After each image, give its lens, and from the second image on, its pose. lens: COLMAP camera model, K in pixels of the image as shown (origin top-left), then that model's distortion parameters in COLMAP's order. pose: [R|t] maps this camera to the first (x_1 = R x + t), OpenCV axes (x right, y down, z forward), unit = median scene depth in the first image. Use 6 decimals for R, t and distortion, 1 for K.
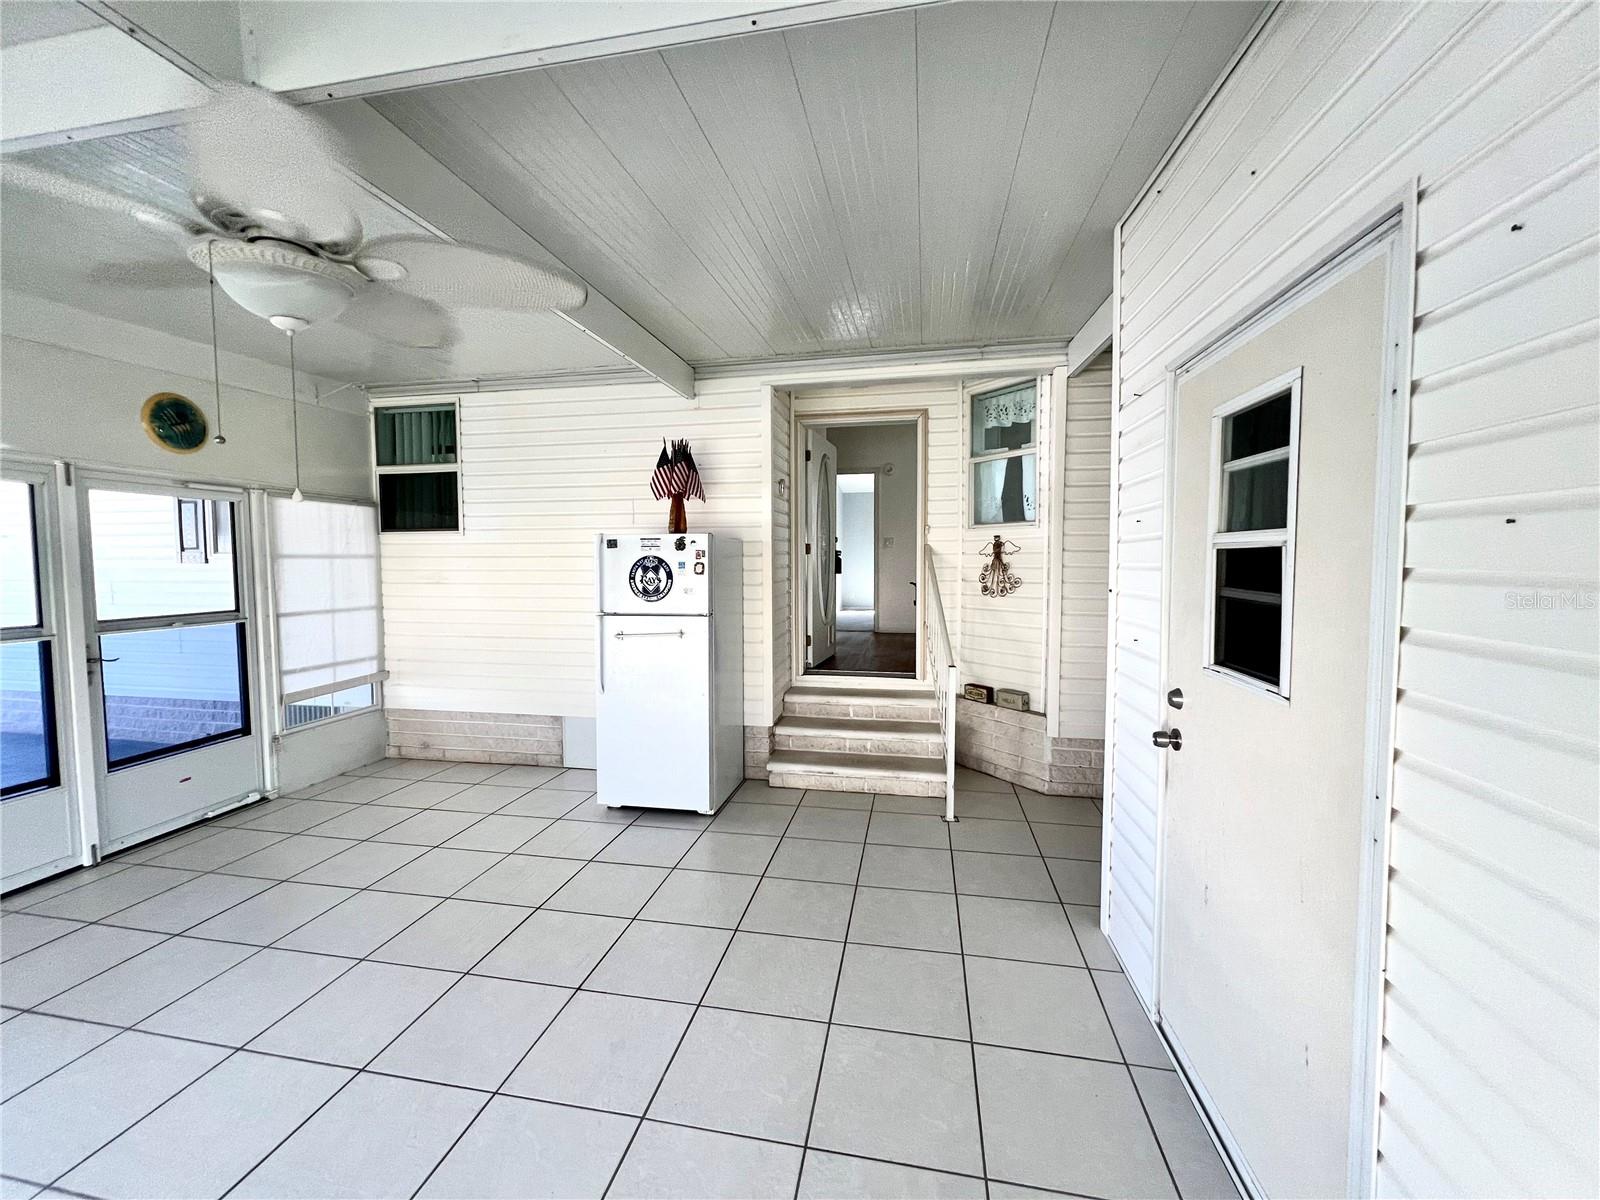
lens RADIAL K [[637.9, 0, 796.4], [0, 637.9, 595.8], [0, 0, 1]] dist [-0.000533, -0.000095]
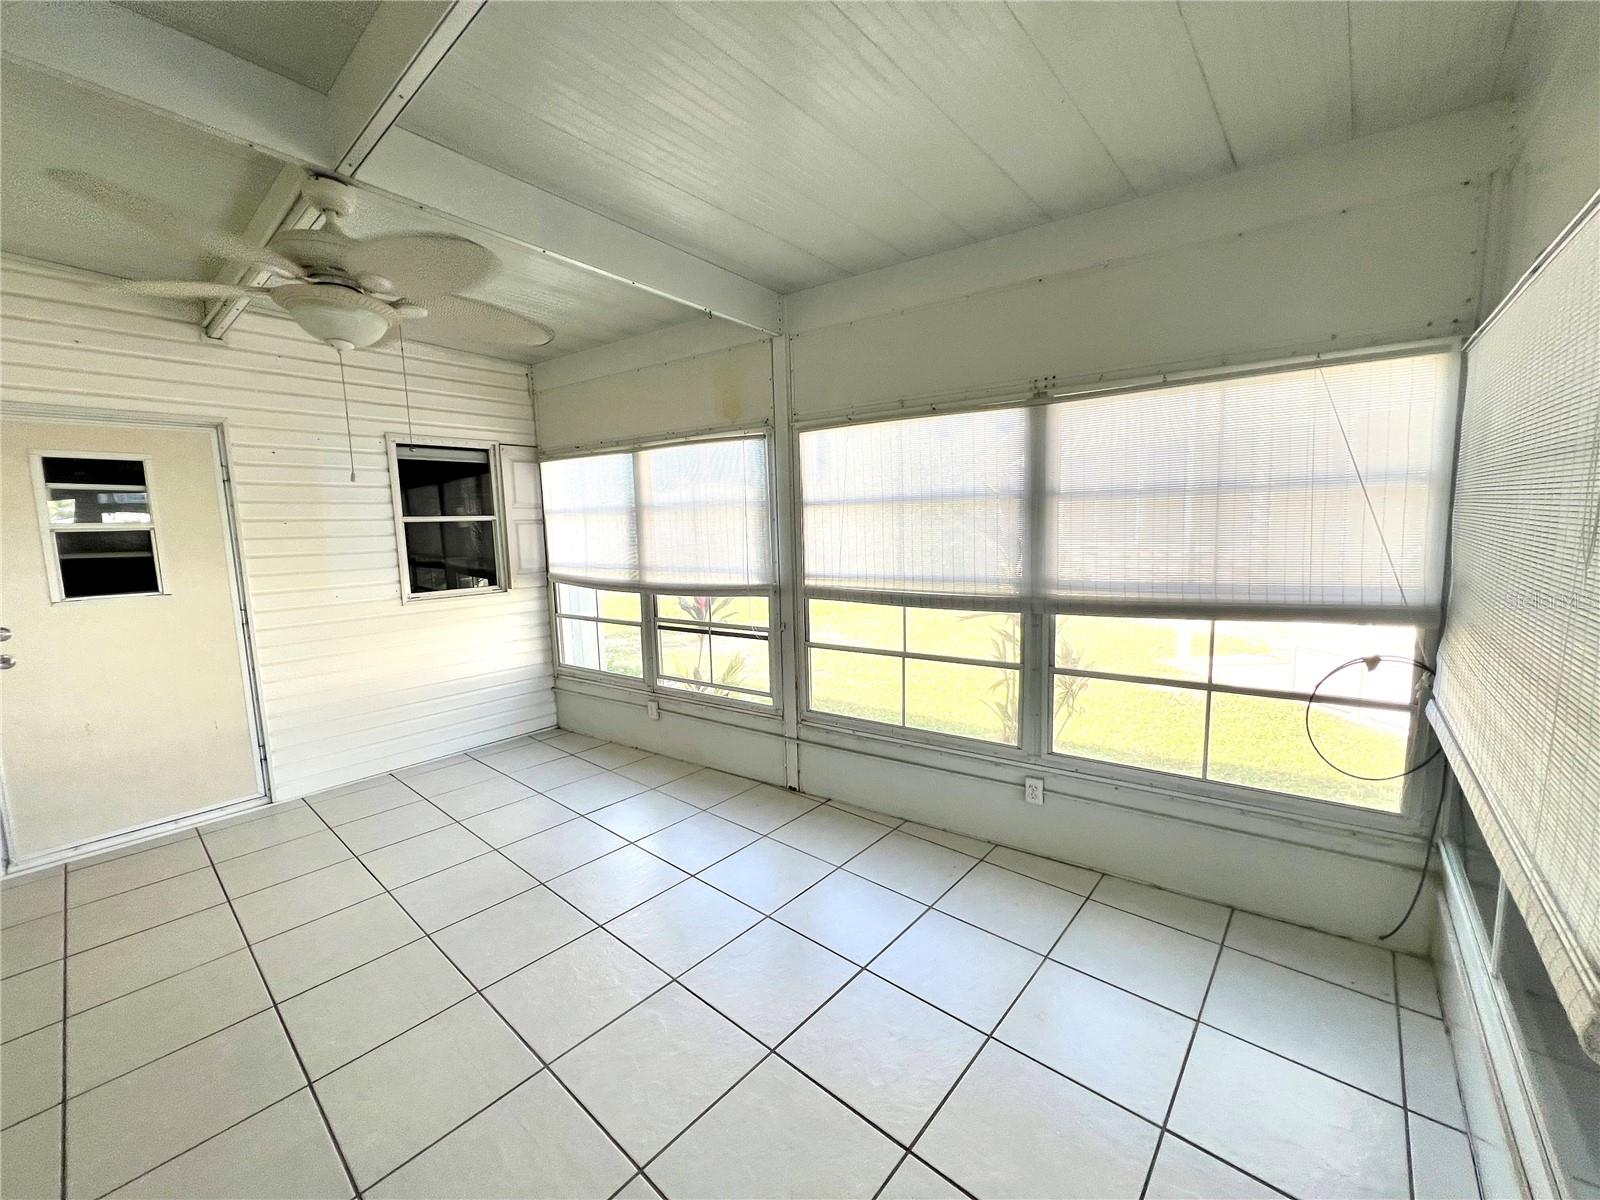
lens RADIAL K [[637.9, 0, 796.4], [0, 637.9, 595.8], [0, 0, 1]] dist [-0.000533, -0.000095]
pose [[-0.864610, -0.030170, 0.501538, -0.801537], [0.058491, 0.985365, 0.160106, -0.026019], [-0.499028, 0.167765, -0.850192, 0.609934]]
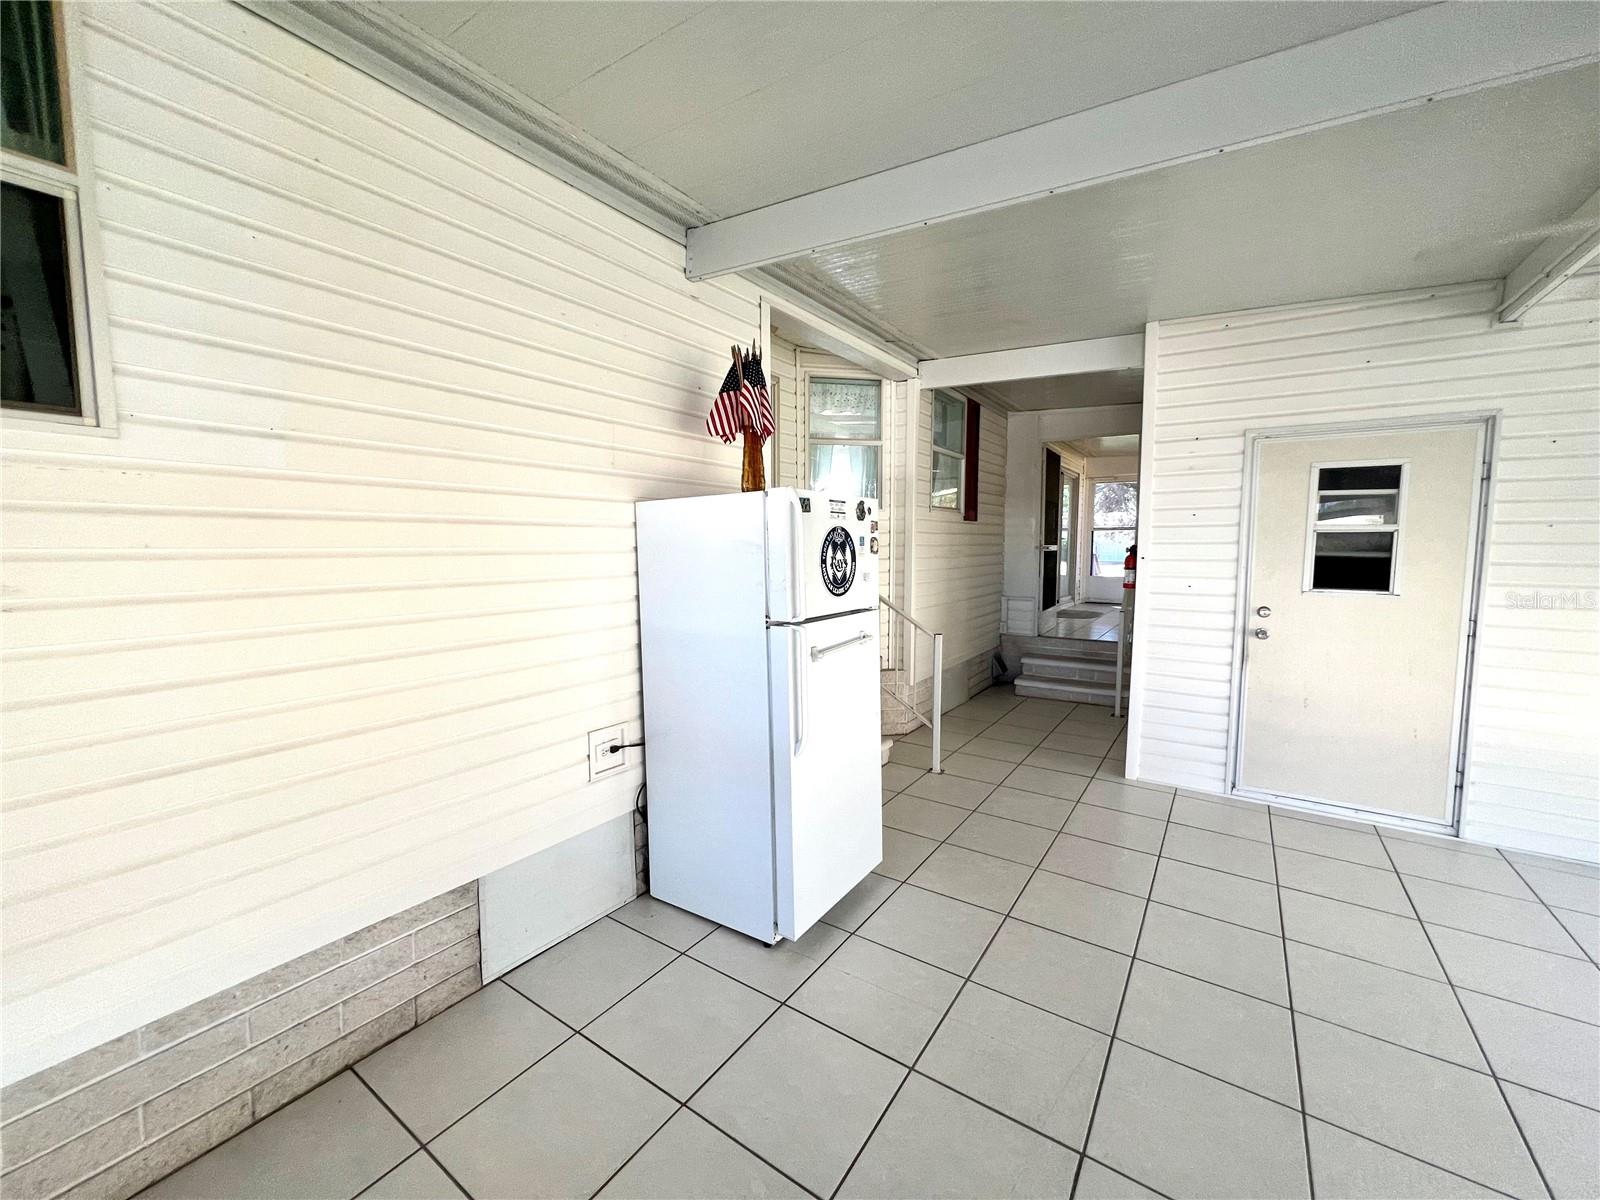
lens RADIAL K [[637.9, 0, 796.4], [0, 637.9, 595.8], [0, 0, 1]] dist [-0.000533, -0.000095]
pose [[0.398673, -0.071863, 0.914273, -0.770547], [0.047630, 0.997202, 0.057613, -0.028237], [-0.915856, 0.020578, 0.400980, 0.696967]]
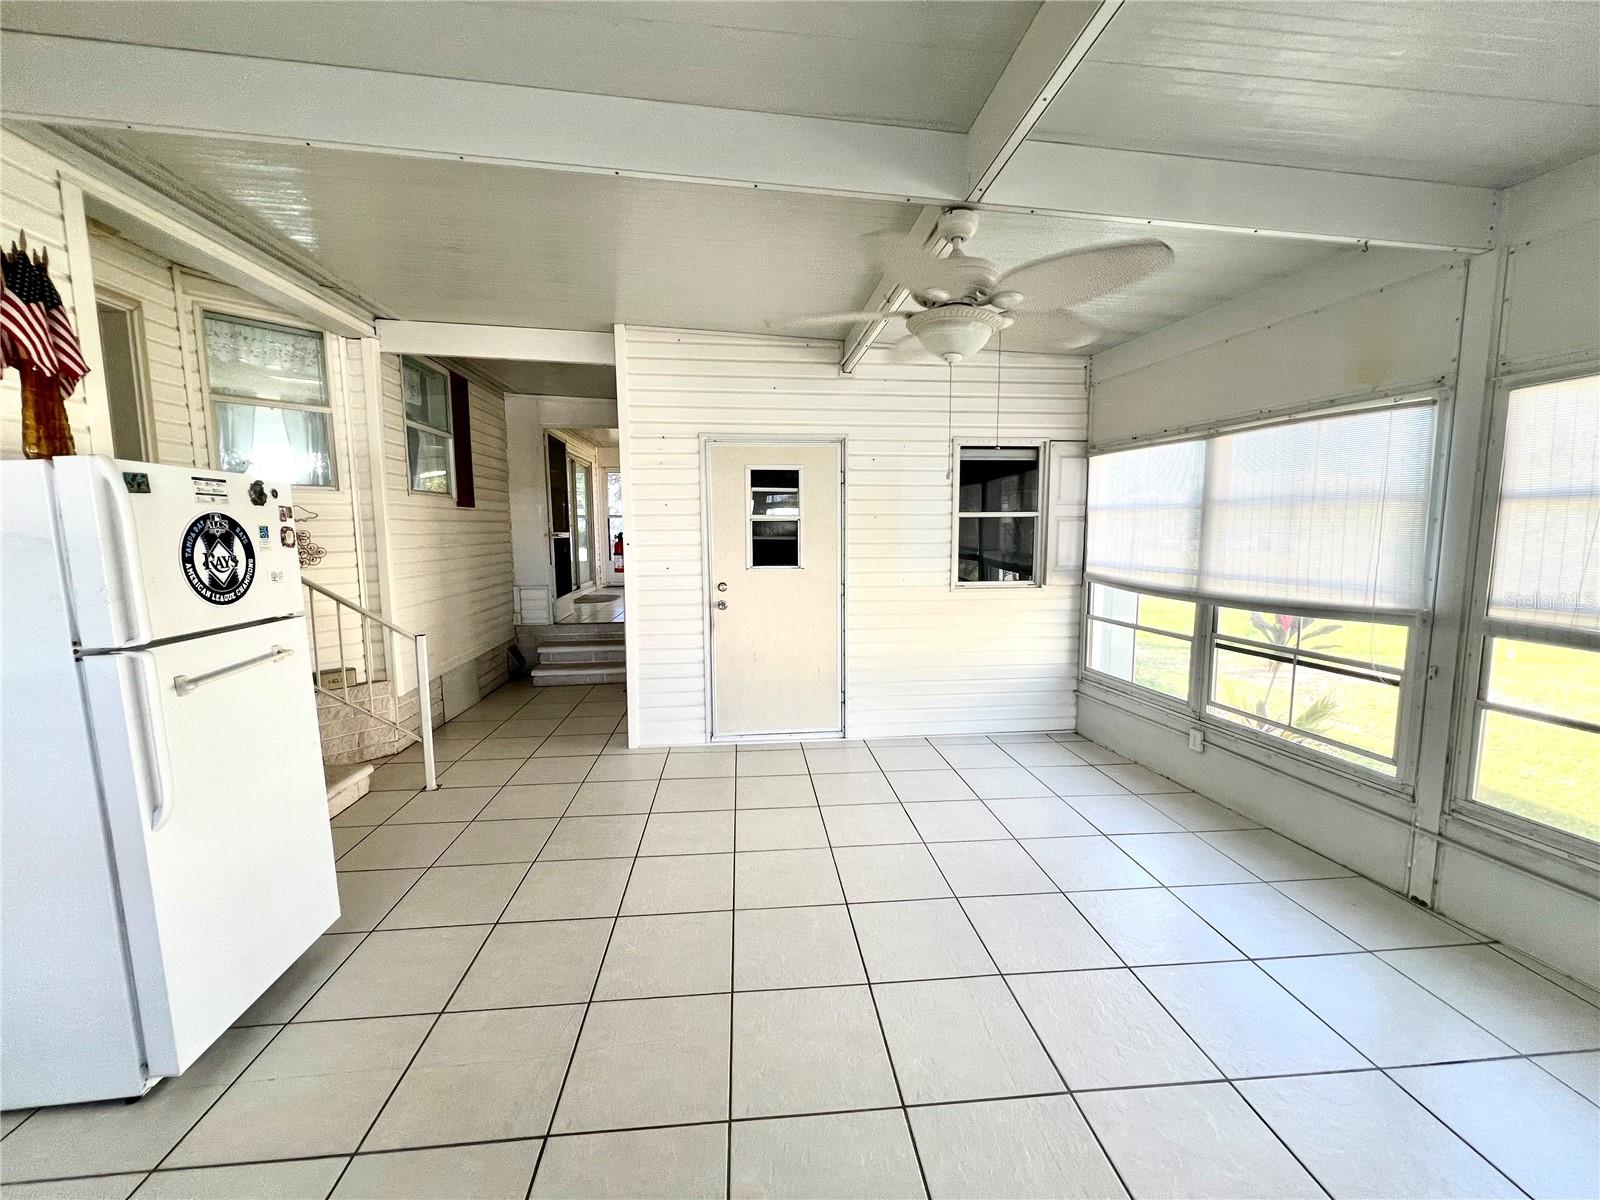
lens RADIAL K [[637.9, 0, 796.4], [0, 637.9, 595.8], [0, 0, 1]] dist [-0.000533, -0.000095]
pose [[-0.279527, -0.095922, 0.955334, -0.758445], [0.059723, 0.991333, 0.117012, -0.026695], [-0.958279, 0.089763, -0.271376, 0.631160]]
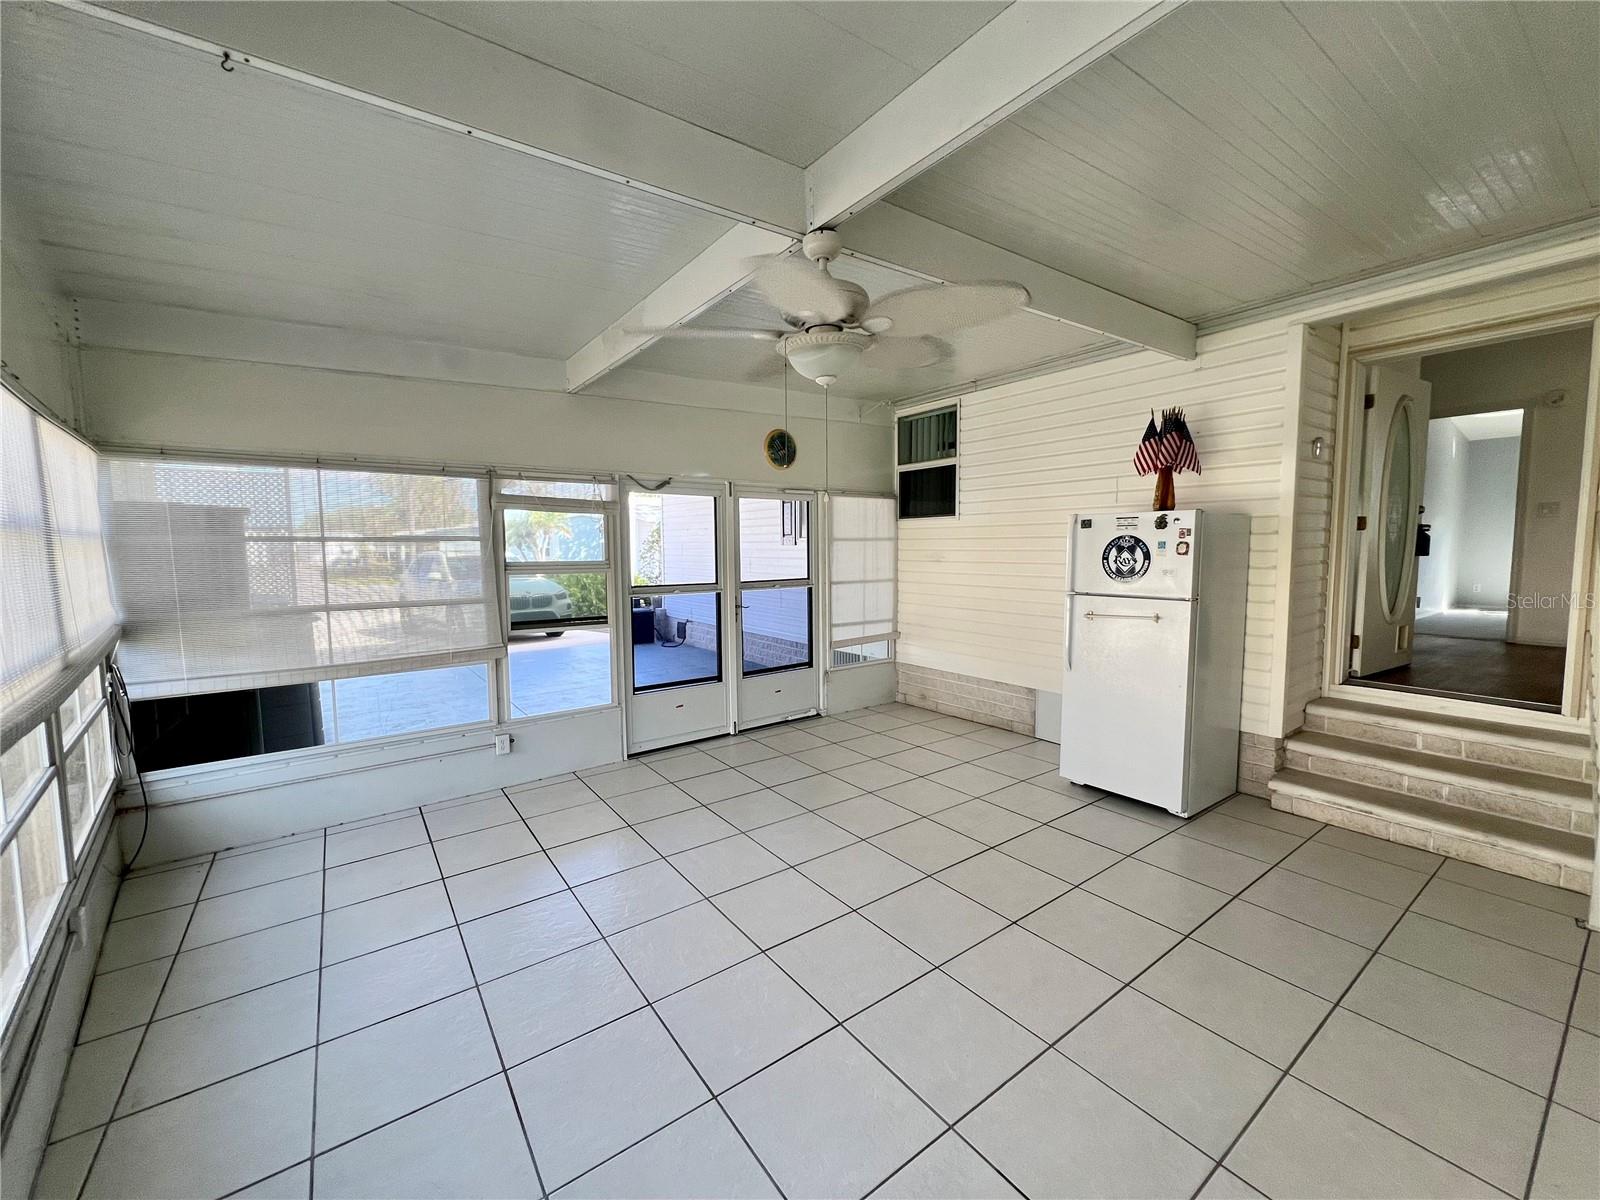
lens RADIAL K [[637.9, 0, 796.4], [0, 637.9, 595.8], [0, 0, 1]] dist [-0.000533, -0.000095]
pose [[0.728215, 0.050842, -0.683460, 0.064661], [-0.030395, 0.998659, 0.041905, 0.003075], [0.684674, -0.009742, 0.728784, -0.042183]]
